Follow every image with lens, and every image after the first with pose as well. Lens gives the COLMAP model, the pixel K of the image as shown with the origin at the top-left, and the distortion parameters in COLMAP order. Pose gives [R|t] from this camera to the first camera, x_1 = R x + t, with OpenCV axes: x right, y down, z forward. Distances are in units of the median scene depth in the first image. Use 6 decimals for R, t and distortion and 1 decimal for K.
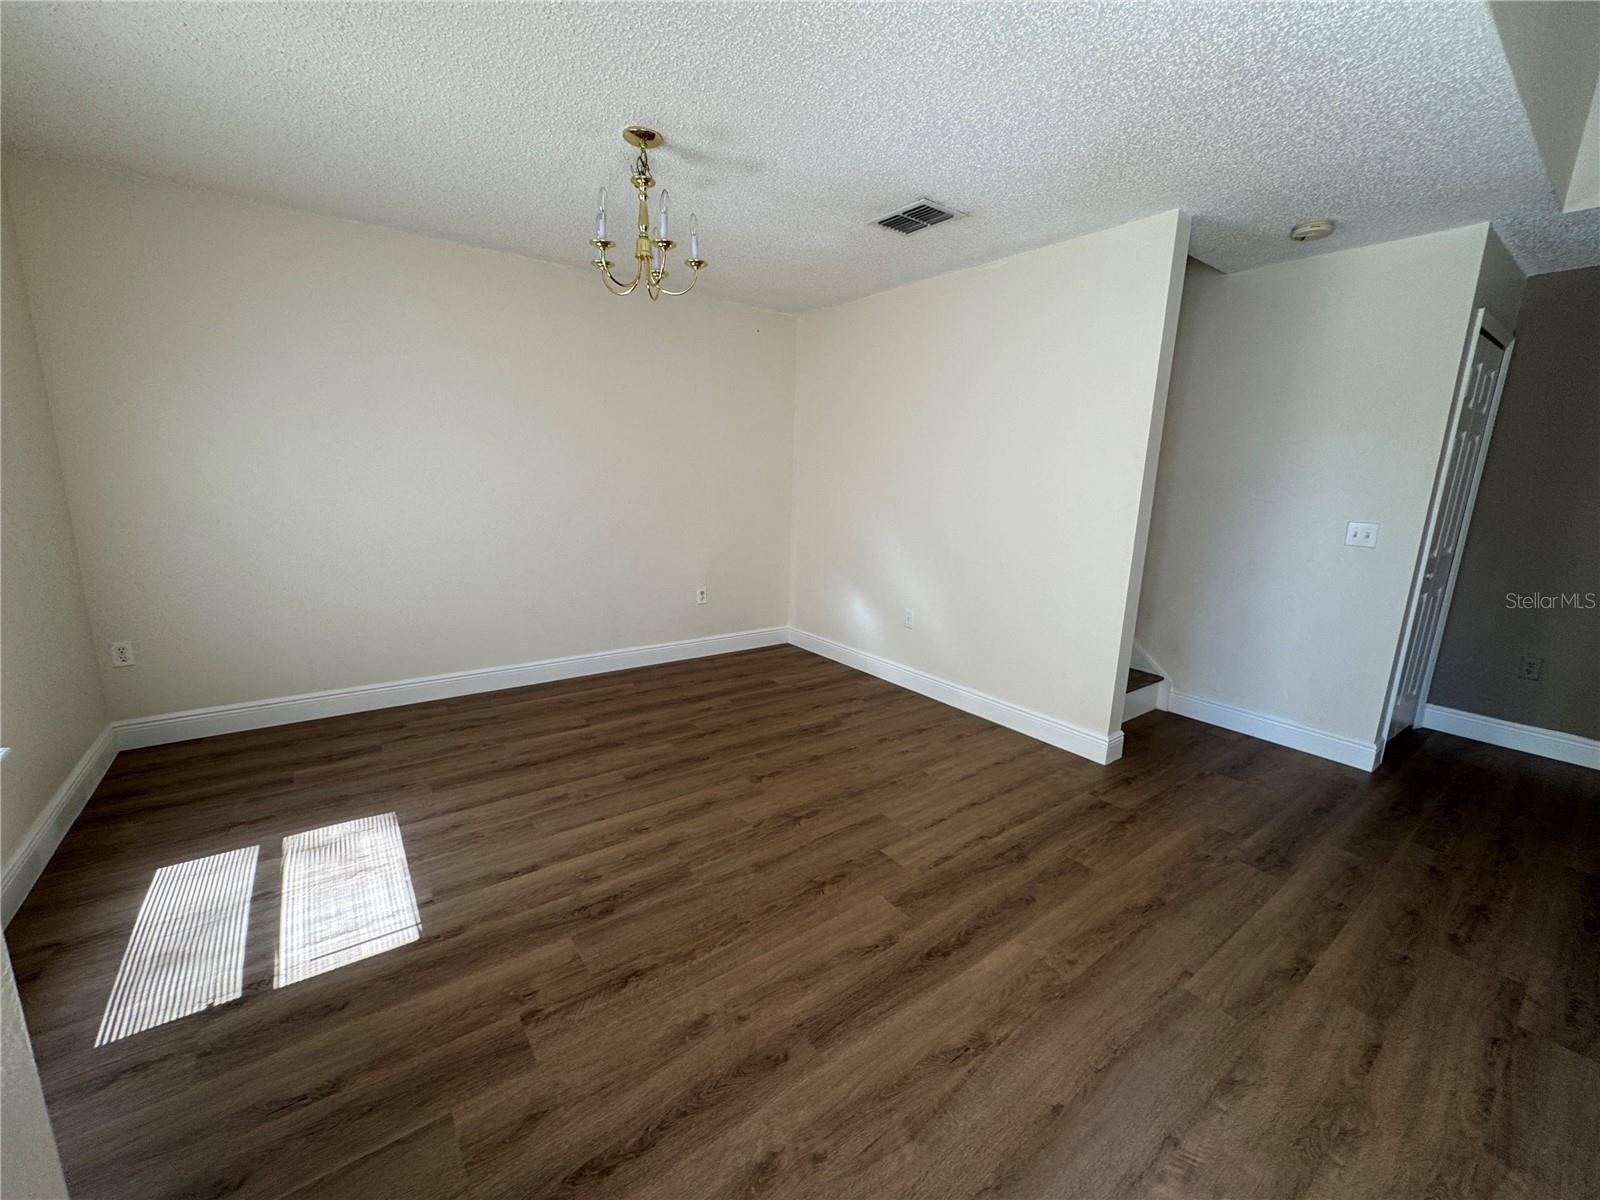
lens RADIAL K [[640.7, 0, 797.1], [0, 640.7, 602.0], [0, 0, 1]] dist [-0.004858, 0.000652]
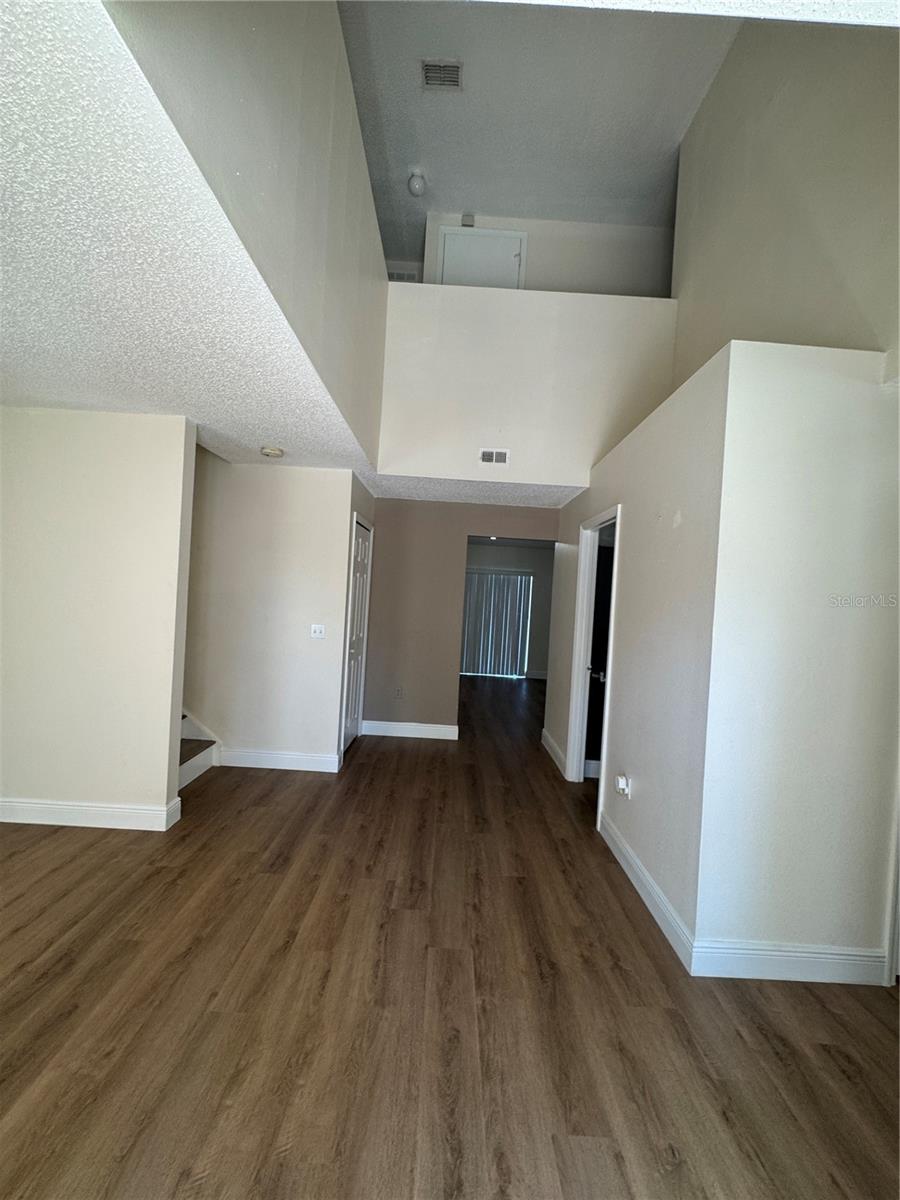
lens RADIAL K [[480.5, 0, 450.8], [0, 480.5, 598.9], [0, 0, 1]] dist [-0.004858, 0.000652]
pose [[0.594251, -0.006254, 0.804255, 0.093050], [0.124143, 0.988699, -0.084039, -0.050889], [-0.794641, 0.149783, 0.588312, -0.050940]]
